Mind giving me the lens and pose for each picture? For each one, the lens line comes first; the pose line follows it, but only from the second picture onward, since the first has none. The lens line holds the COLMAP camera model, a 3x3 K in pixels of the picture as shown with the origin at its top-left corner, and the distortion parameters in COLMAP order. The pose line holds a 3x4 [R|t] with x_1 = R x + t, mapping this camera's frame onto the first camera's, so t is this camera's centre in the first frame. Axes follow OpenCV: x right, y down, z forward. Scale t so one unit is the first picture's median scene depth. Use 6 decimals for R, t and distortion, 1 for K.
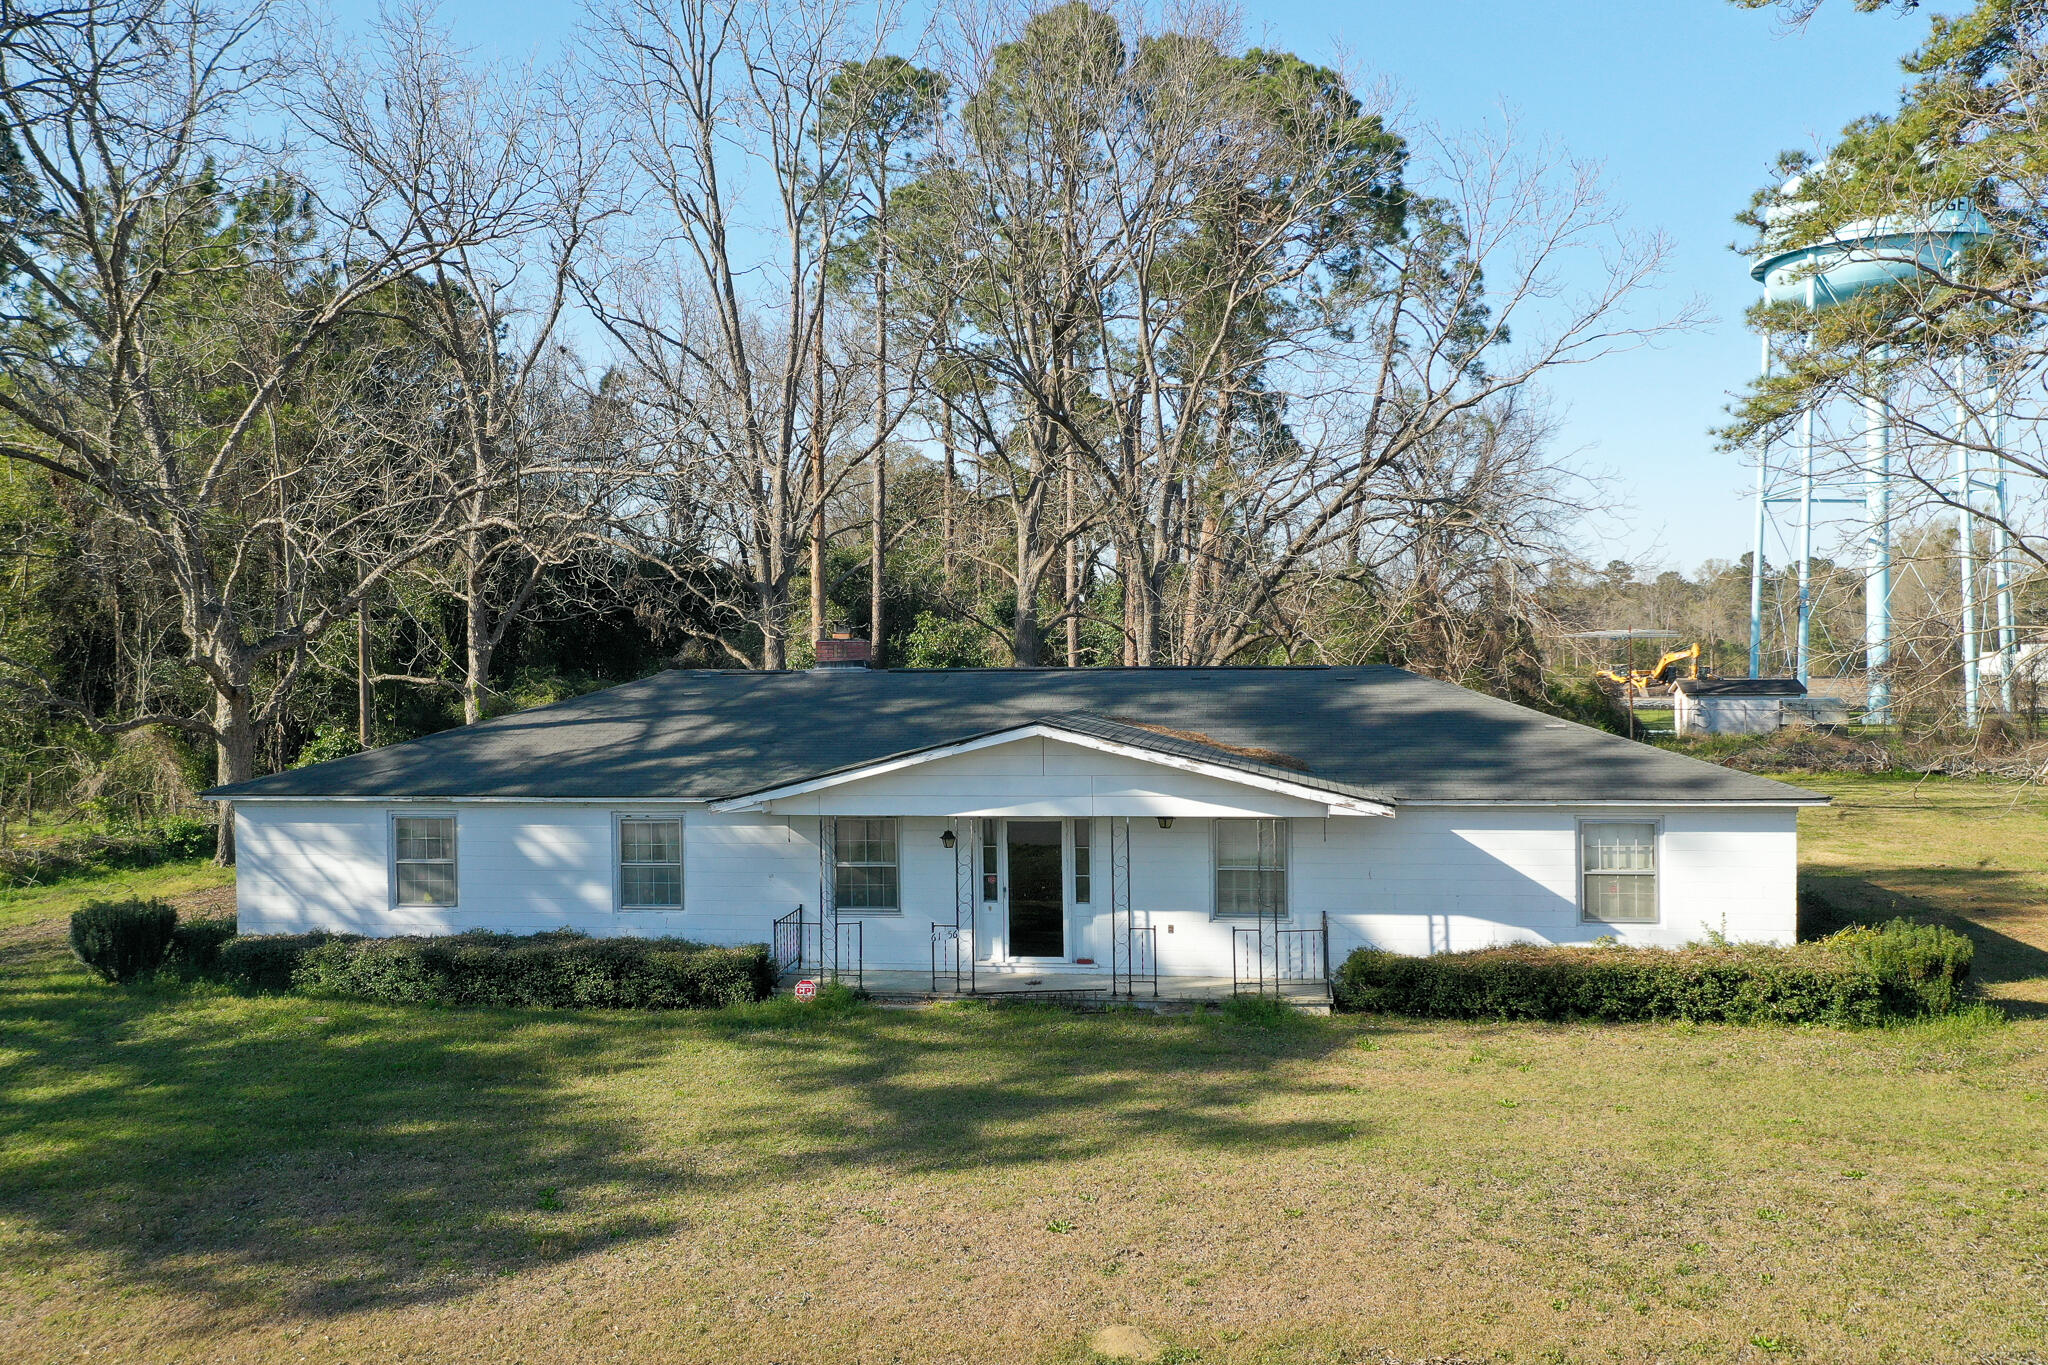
lens RADIAL K [[1656.7, 0, 1024.0], [0, 1656.7, 682.5], [0, 0, 1]] dist [0.011170, 0.001354]
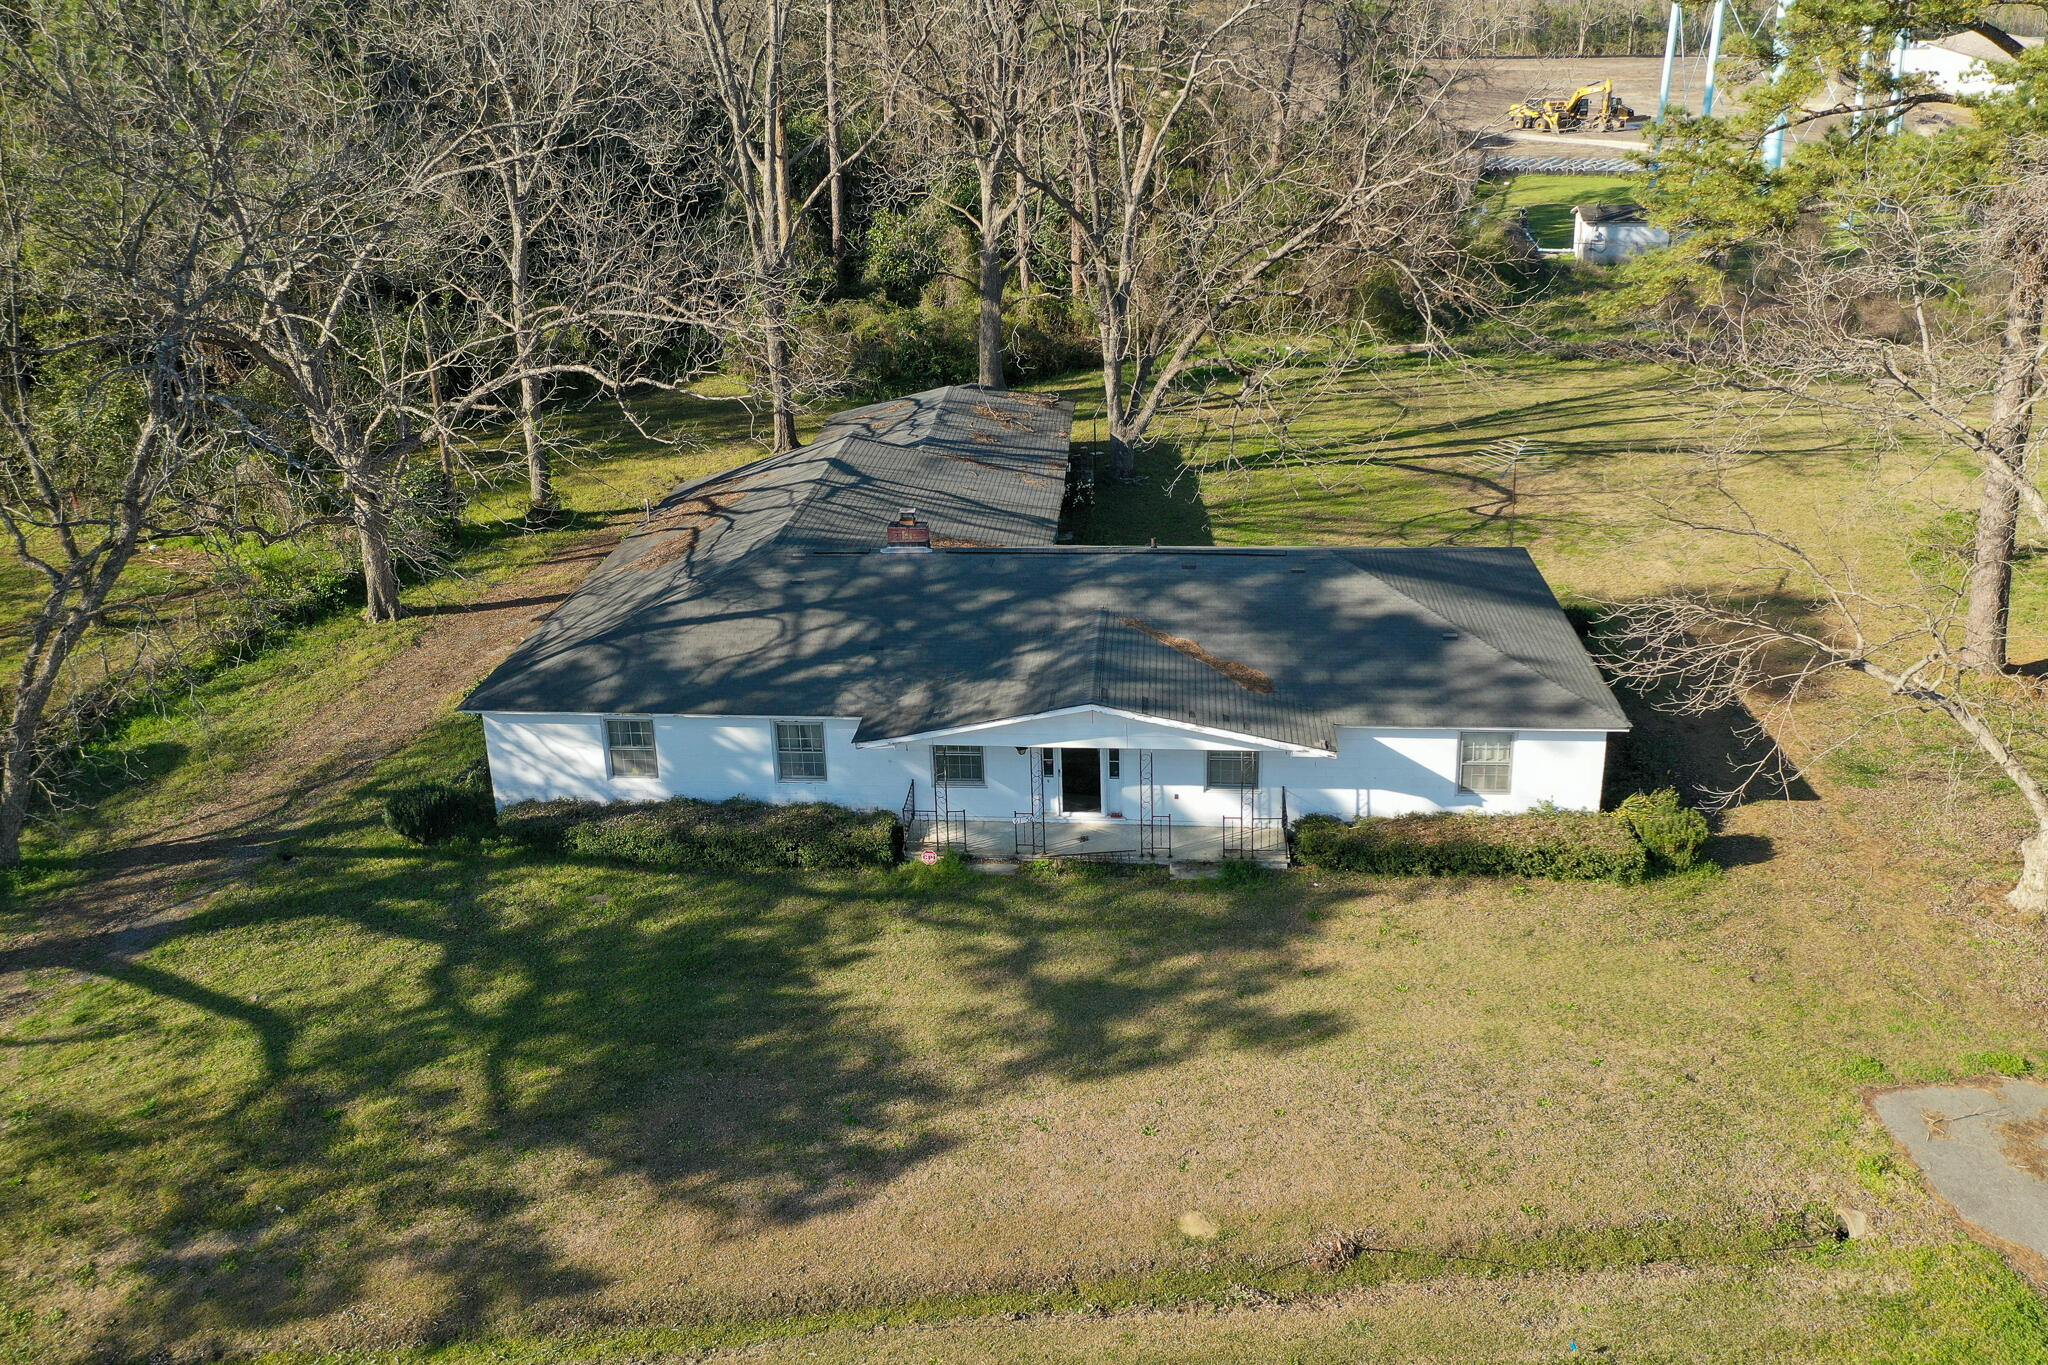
lens RADIAL K [[1718.4, 0, 994.8], [0, 1718.4, 554.2], [0, 0, 1]] dist [0.006810, 0.003968]
pose [[0.998383, -0.038186, 0.042099, -0.124872], [0.022696, 0.946924, 0.320655, -0.537174], [-0.052109, -0.319181, 0.946260, -0.338350]]
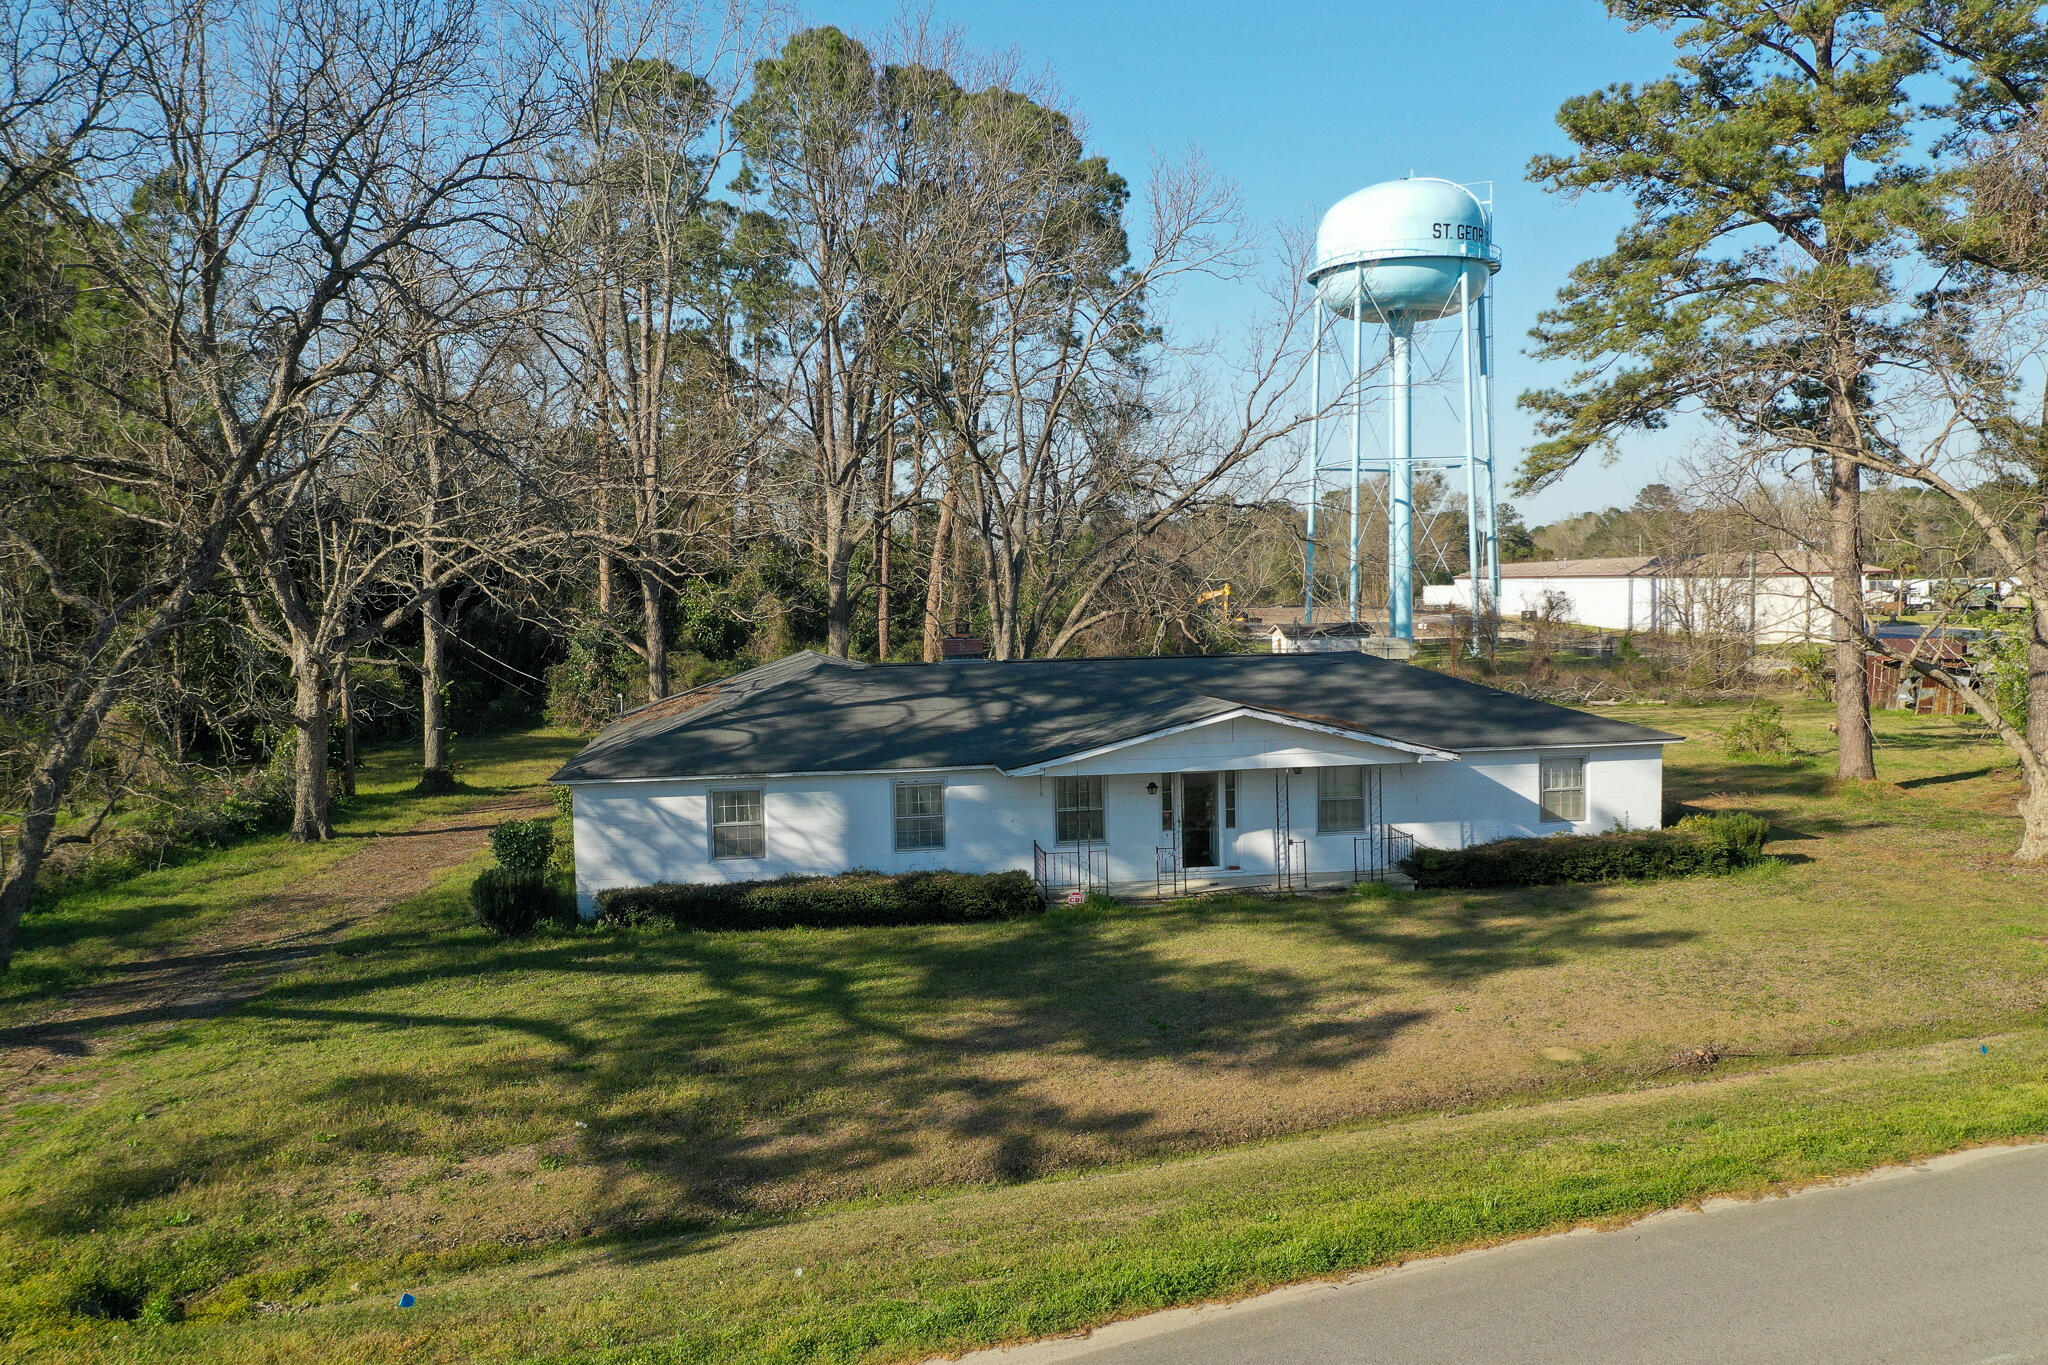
lens RADIAL K [[1665.9, 0, 1007.5], [0, 1665.9, 690.6], [0, 0, 1]] dist [0.013218, -0.008019]
pose [[0.948746, -0.029461, 0.314665, -0.616223], [0.013785, 0.998556, 0.051929, -0.065983], [-0.315740, -0.044930, 0.947781, -0.316587]]
